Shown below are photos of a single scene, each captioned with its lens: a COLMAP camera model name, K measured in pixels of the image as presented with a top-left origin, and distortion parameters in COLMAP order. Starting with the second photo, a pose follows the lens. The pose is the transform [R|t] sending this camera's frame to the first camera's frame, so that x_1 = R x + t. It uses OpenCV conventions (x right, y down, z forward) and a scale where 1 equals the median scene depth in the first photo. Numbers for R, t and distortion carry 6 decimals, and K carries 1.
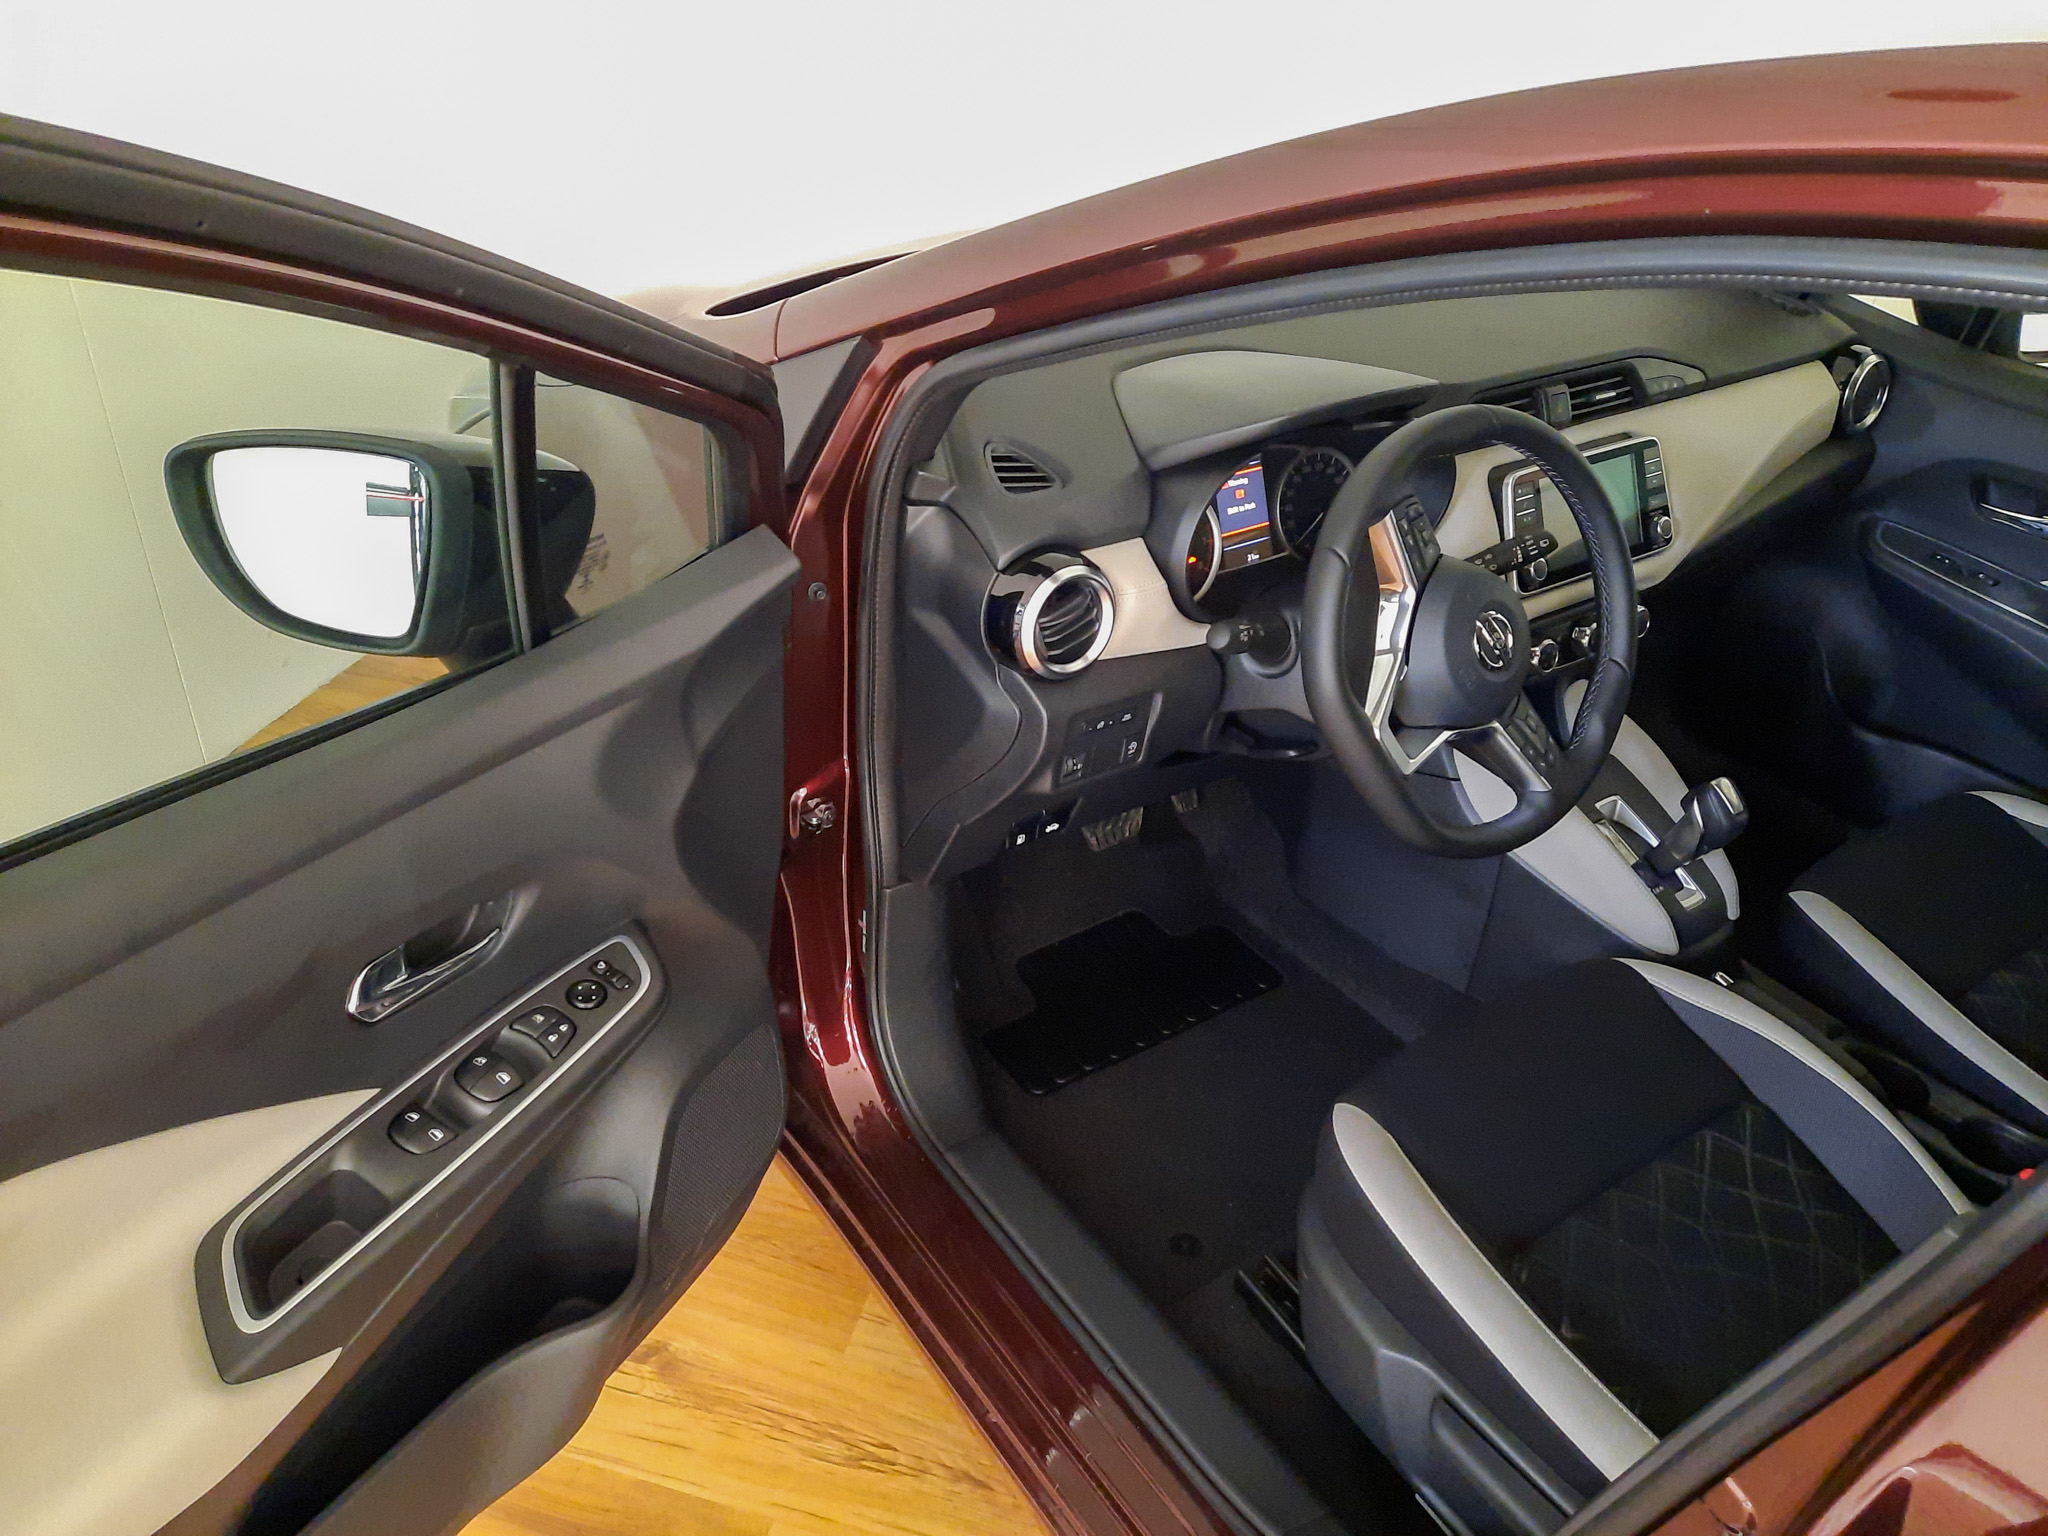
lens RADIAL K [[1474.3, 0, 1029.6], [0, 1474.3, 770.8], [0, 0, 1]] dist [0.011175, 0.002002]
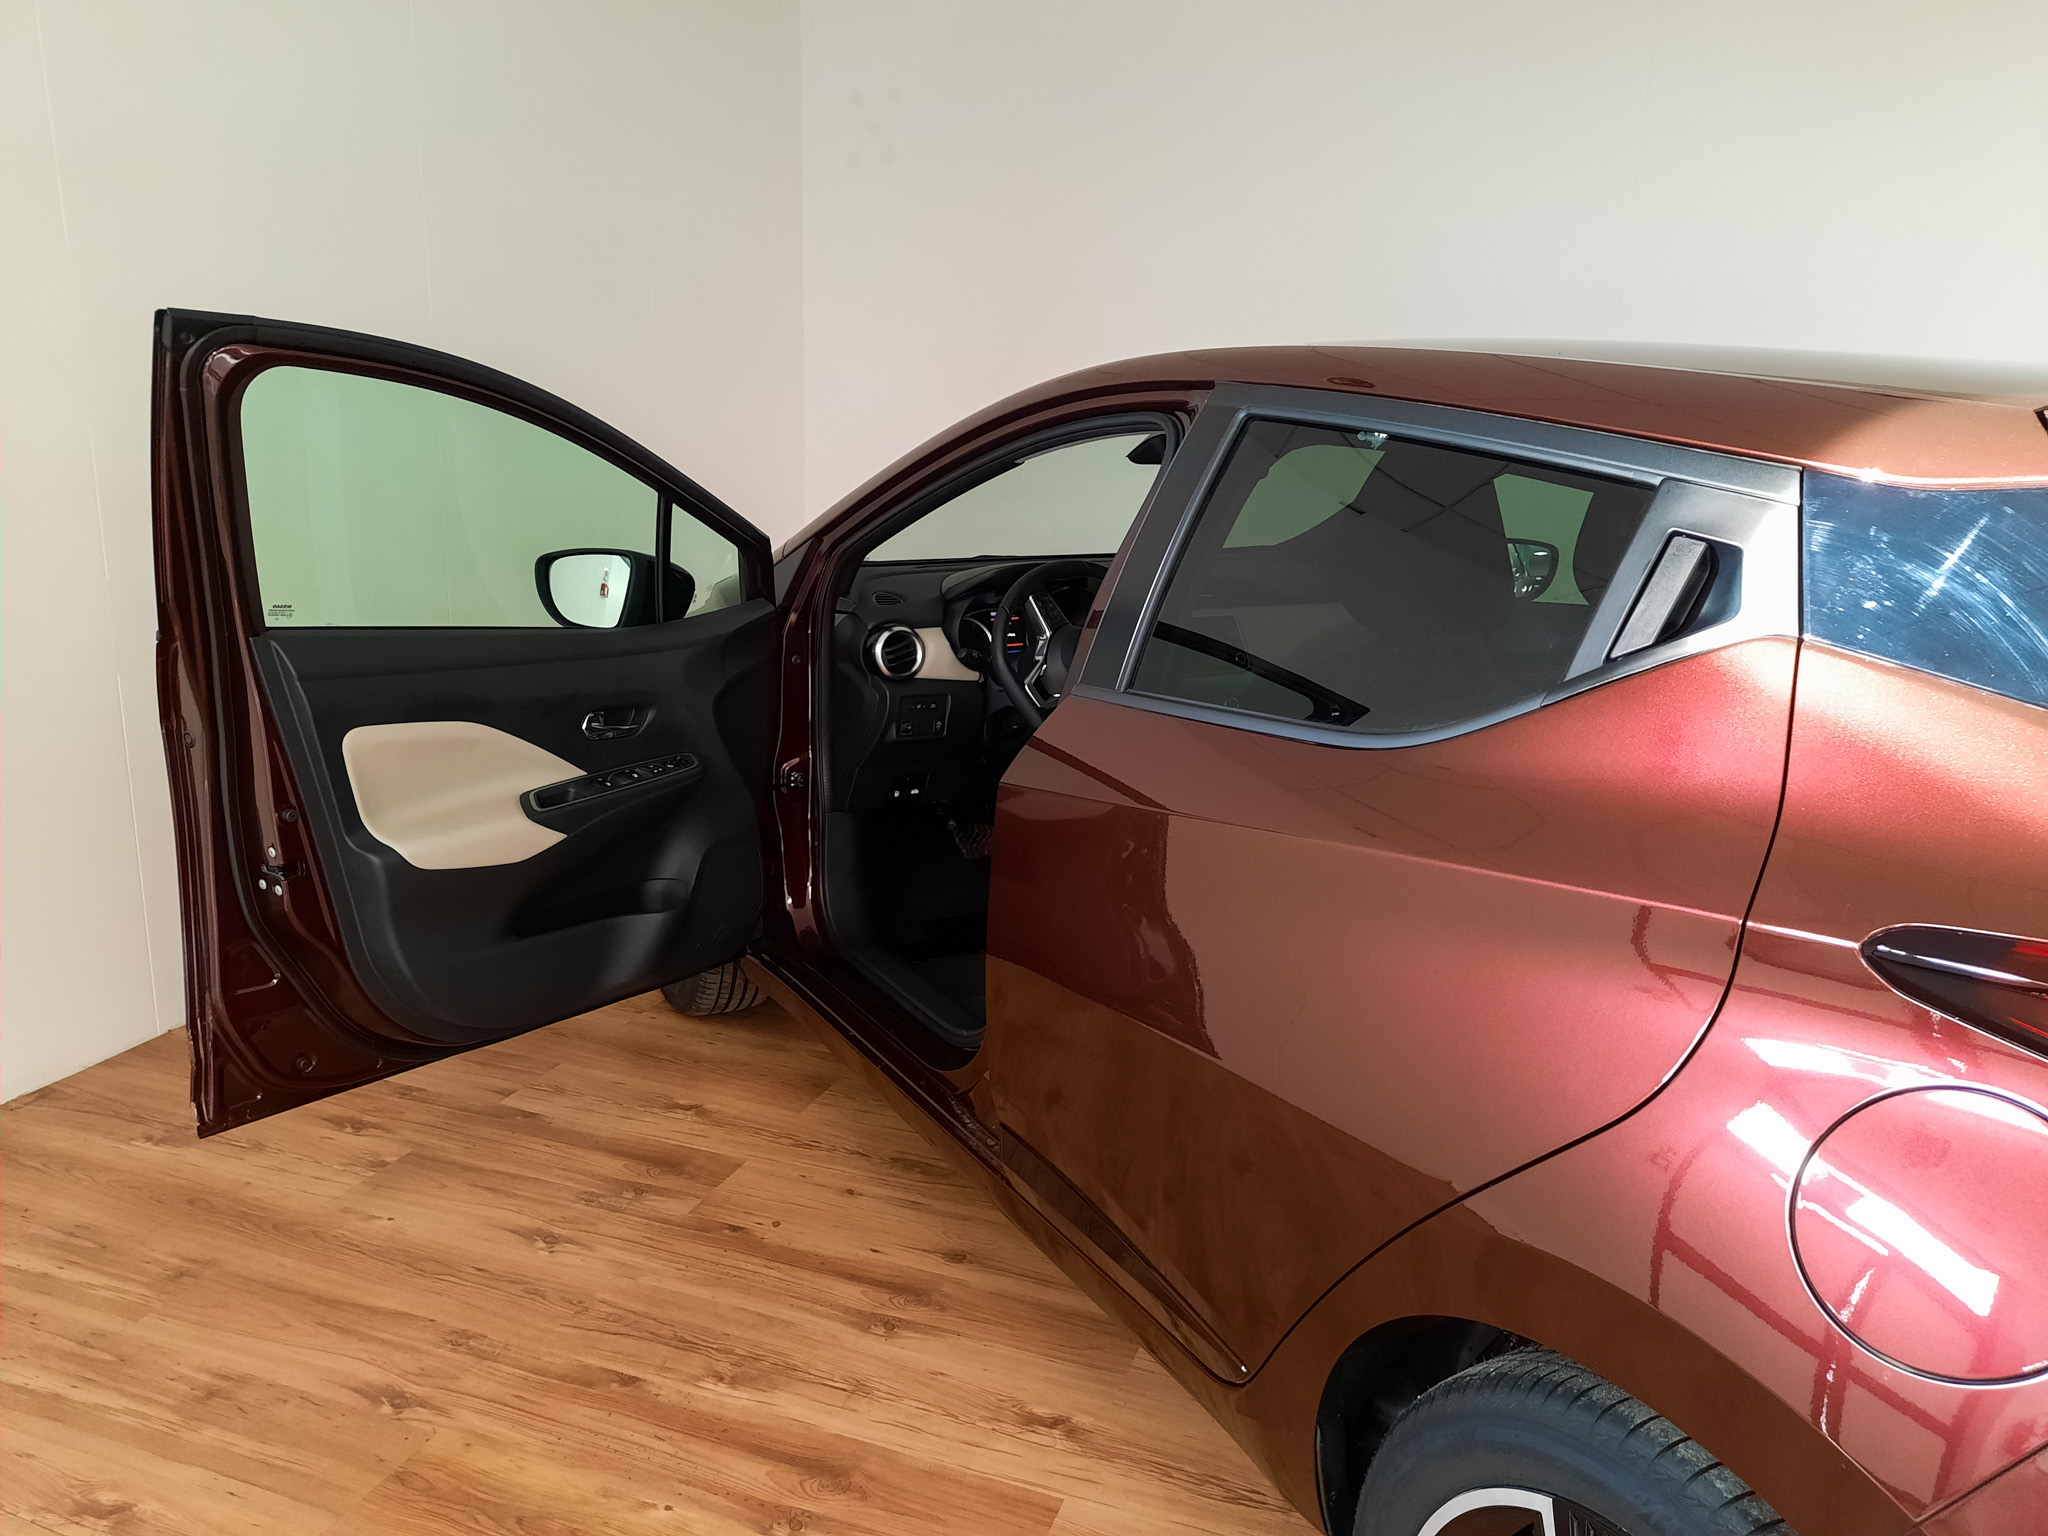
lens RADIAL K [[1474.3, 0, 1020.6], [0, 1474.3, 765.1], [0, 0, 1]] dist [0.011175, 0.002002]
pose [[0.994886, -0.021118, -0.098767, 0.421537], [-0.014074, 0.939368, -0.342623, 0.812389], [0.100014, 0.342261, 0.934267, -0.995039]]
